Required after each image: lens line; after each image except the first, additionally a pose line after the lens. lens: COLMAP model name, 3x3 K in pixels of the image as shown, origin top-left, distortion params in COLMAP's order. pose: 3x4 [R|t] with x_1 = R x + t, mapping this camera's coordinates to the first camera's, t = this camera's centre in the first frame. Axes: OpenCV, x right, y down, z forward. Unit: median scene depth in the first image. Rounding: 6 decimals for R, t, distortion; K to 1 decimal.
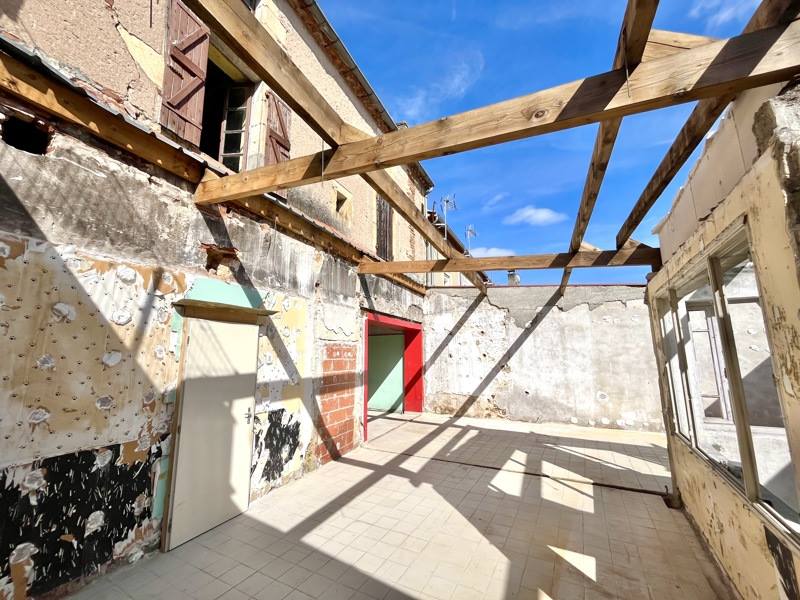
lens RADIAL K [[324.2, 0, 397.9], [0, 324.2, 300.3], [0, 0, 1]] dist [-0.002061, -0.000258]
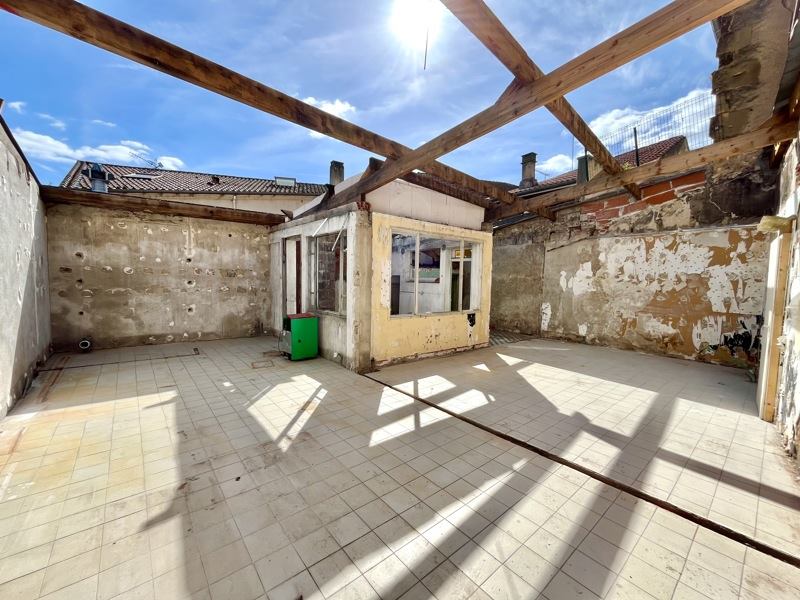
lens RADIAL K [[324.2, 0, 397.9], [0, 324.2, 300.3], [0, 0, 1]] dist [-0.002061, -0.000258]
pose [[-0.934683, -0.036206, 0.353634, 0.203158], [-0.072723, 0.993236, -0.090522, 0.361803], [-0.347965, -0.110327, -0.930993, 1.915541]]
